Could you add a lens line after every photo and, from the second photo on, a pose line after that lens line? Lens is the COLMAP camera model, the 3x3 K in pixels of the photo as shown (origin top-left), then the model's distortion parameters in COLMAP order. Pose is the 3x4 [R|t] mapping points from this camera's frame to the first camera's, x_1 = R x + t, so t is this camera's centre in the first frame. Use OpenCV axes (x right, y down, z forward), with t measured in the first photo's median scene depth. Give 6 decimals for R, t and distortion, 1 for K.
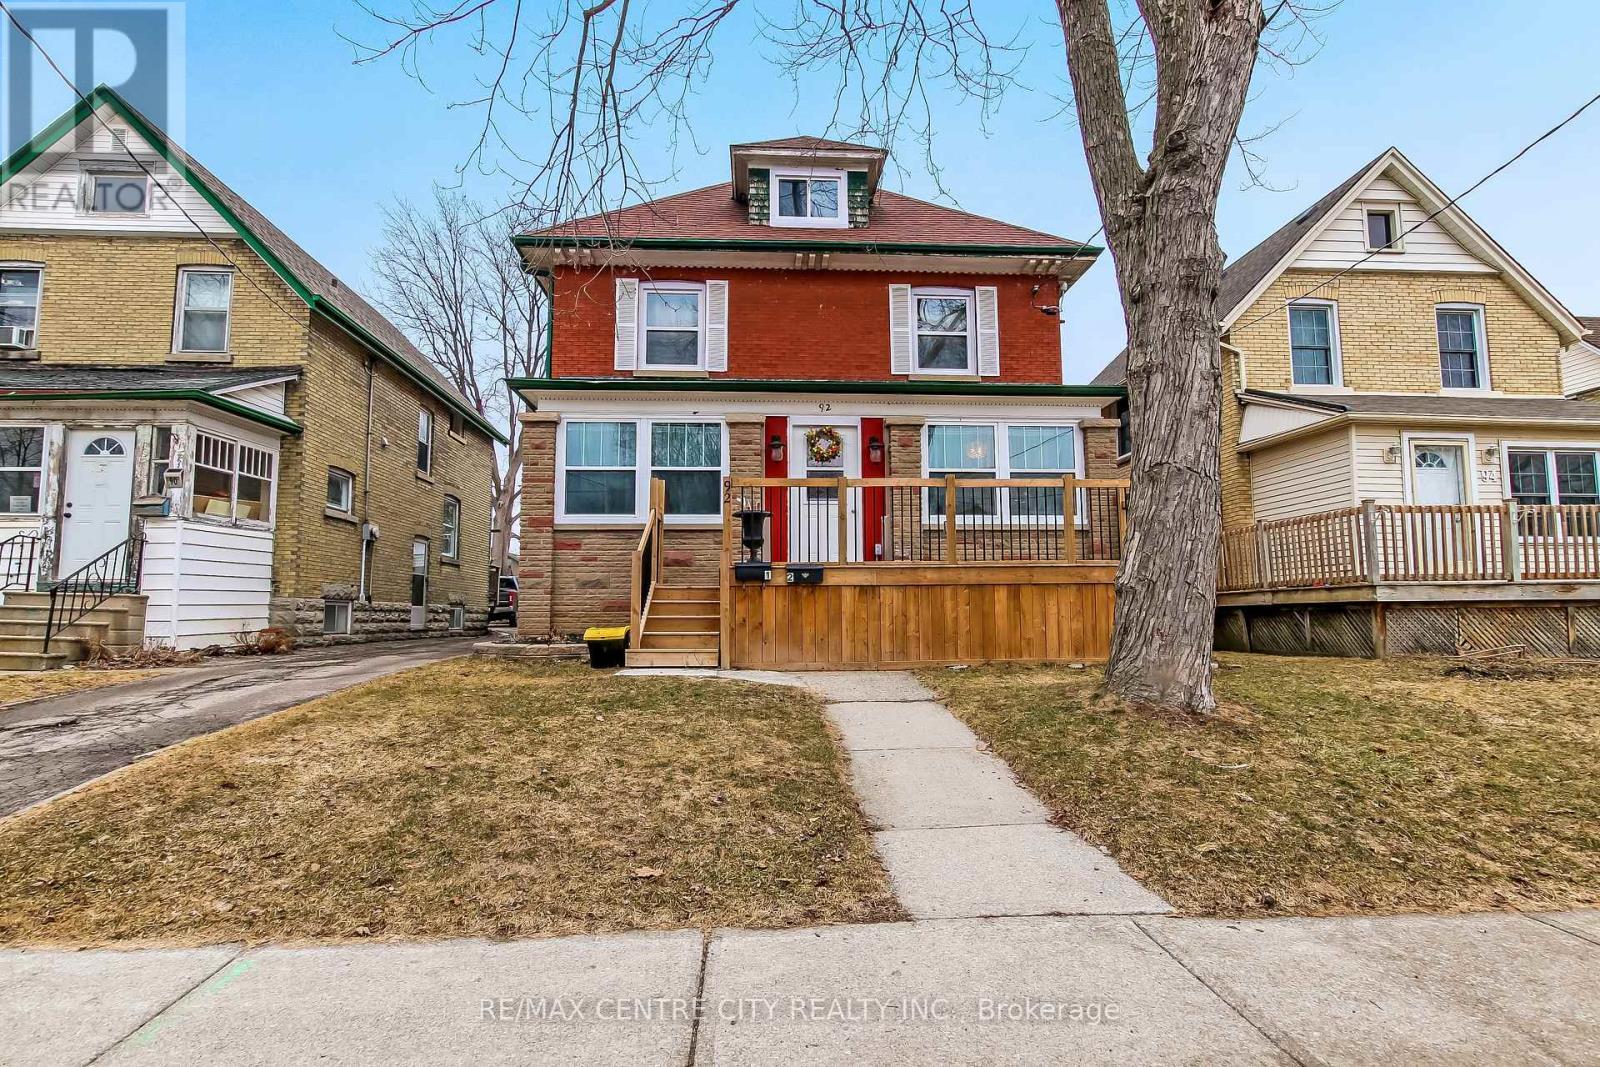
lens RADIAL K [[744.0, 0, 797.0], [0, 744.0, 541.5], [0, 0, 1]] dist [-0.007288, 0.000087]
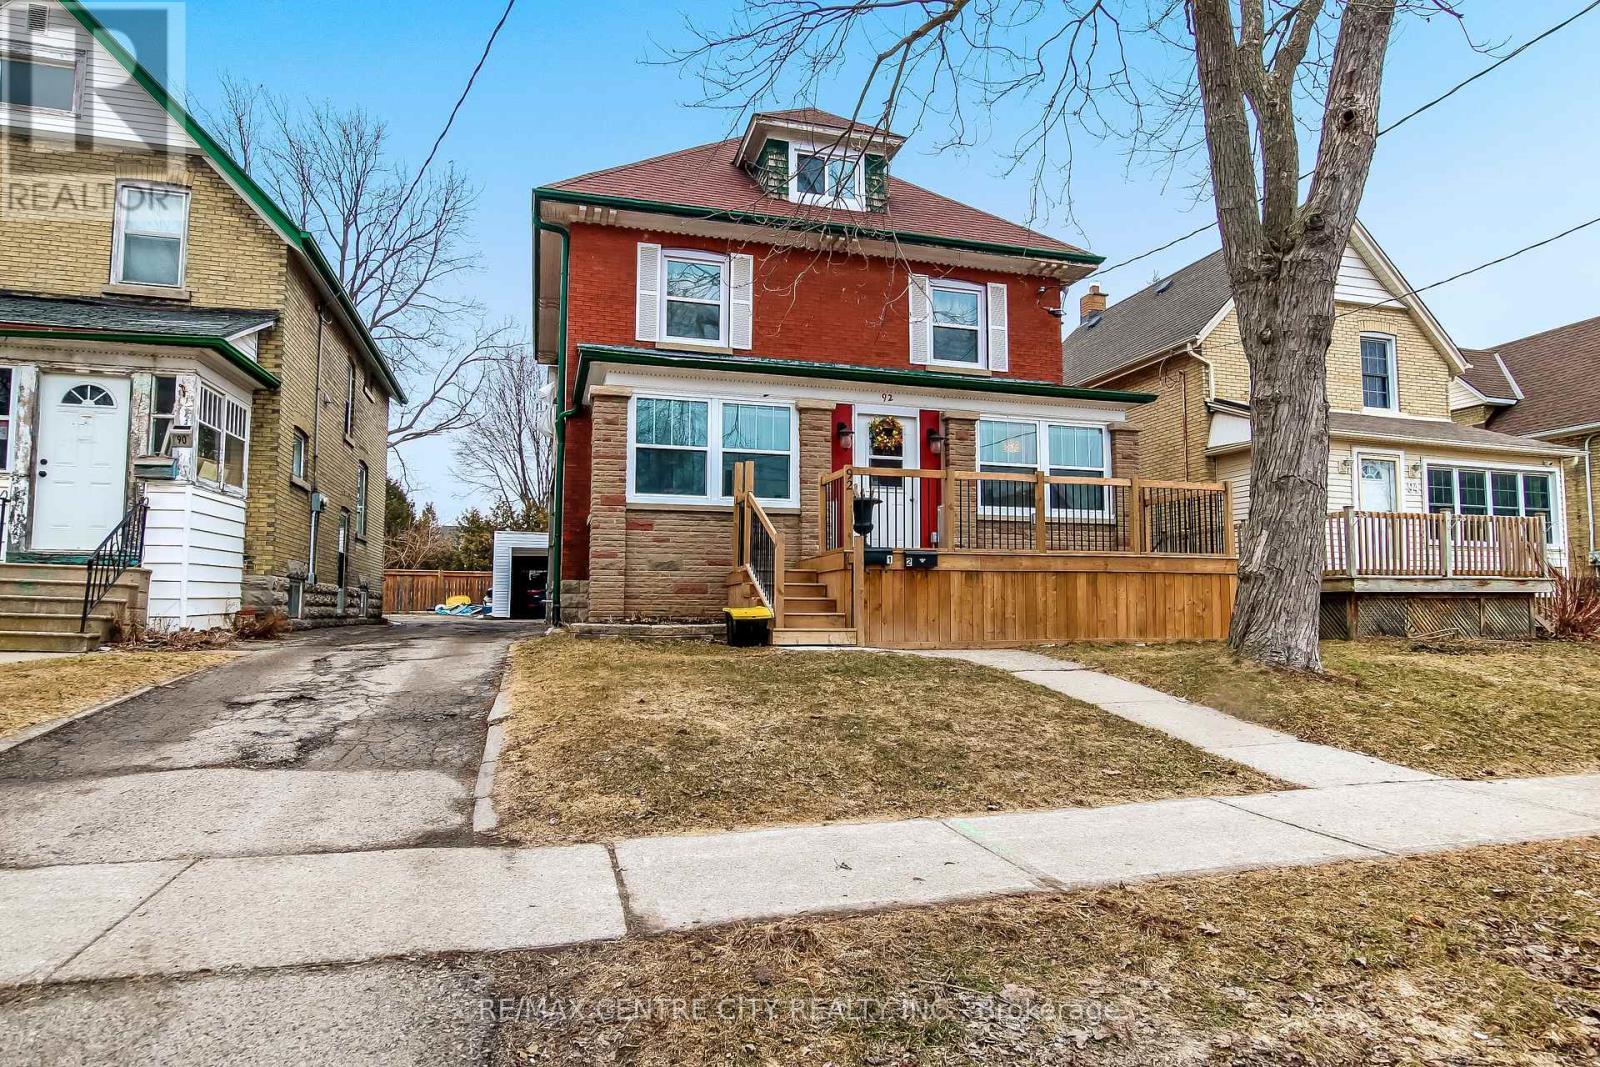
lens RADIAL K [[843.1, 0, 795.9], [0, 843.1, 539.1], [0, 0, 1]] dist [-0.010911, 0.000125]
pose [[0.978575, 0.024291, 0.204454, -0.321029], [-0.027568, 0.999533, 0.013196, 0.002842], [-0.204038, -0.018550, 0.978787, -0.115850]]
